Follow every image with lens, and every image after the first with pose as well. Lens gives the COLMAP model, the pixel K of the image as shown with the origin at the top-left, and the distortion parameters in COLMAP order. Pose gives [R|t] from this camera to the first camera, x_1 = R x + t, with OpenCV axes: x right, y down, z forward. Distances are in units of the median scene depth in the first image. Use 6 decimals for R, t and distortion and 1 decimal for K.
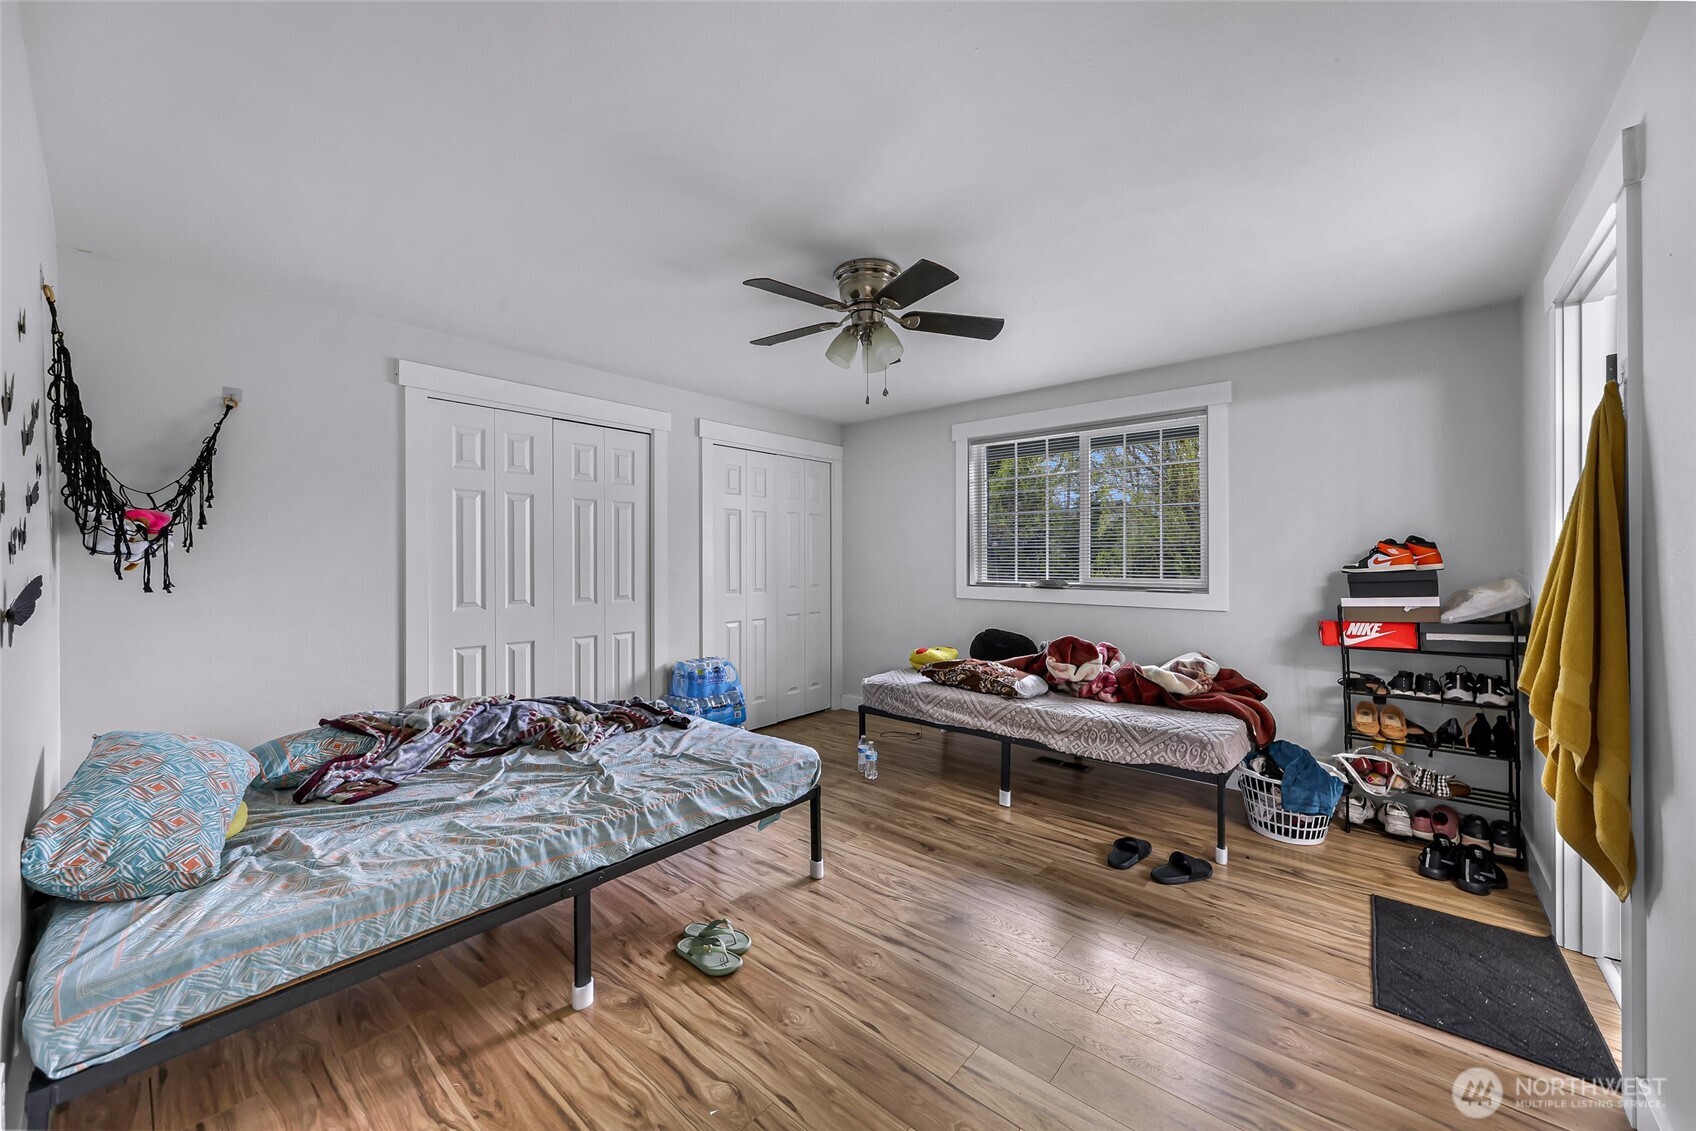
lens RADIAL K [[637.8, 0, 847.8], [0, 637.8, 564.2], [0, 0, 1]] dist [-0.001297, -0.000106]
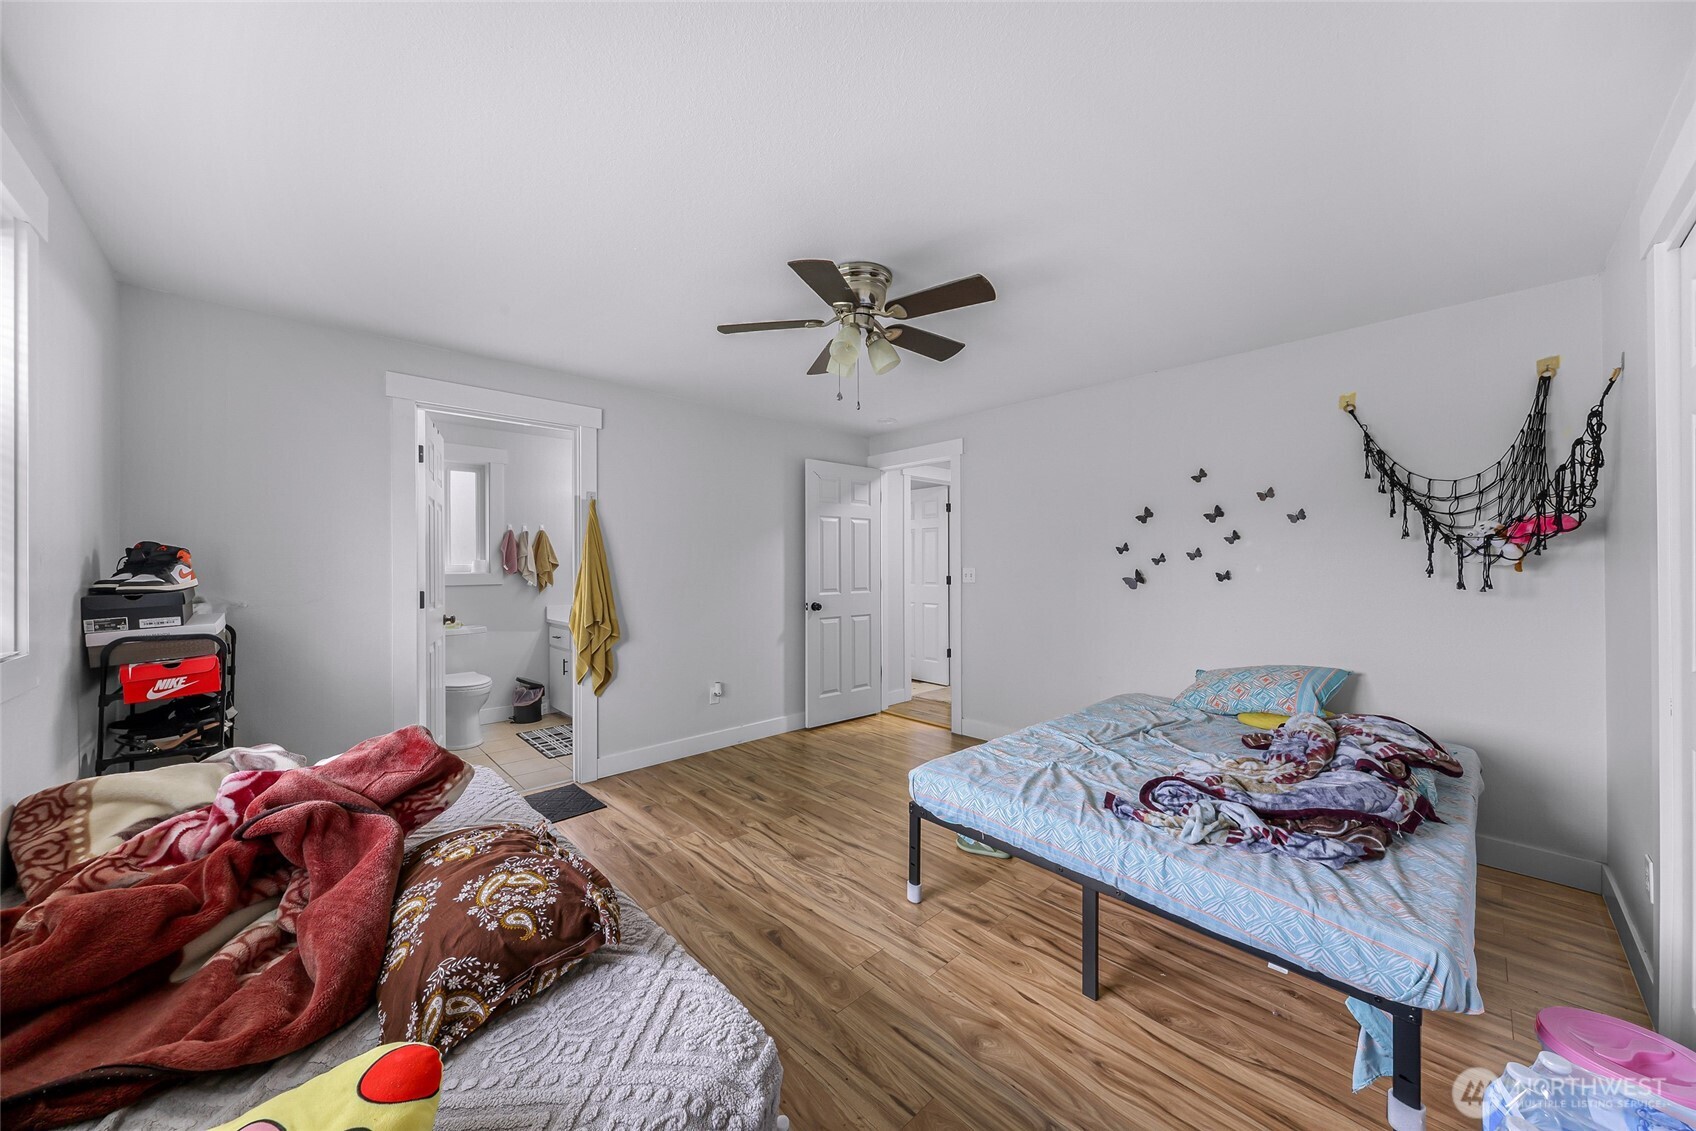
lens RADIAL K [[576.1, 0, 843.8], [0, 576.1, 564.6], [0, 0, 1]] dist [-0.001910, -0.000029]
pose [[-0.994104, 0.009925, 0.107980, -0.043551], [0.010038, 0.999949, 0.000503, -0.011856], [-0.107969, 0.001584, -0.994153, 1.924639]]
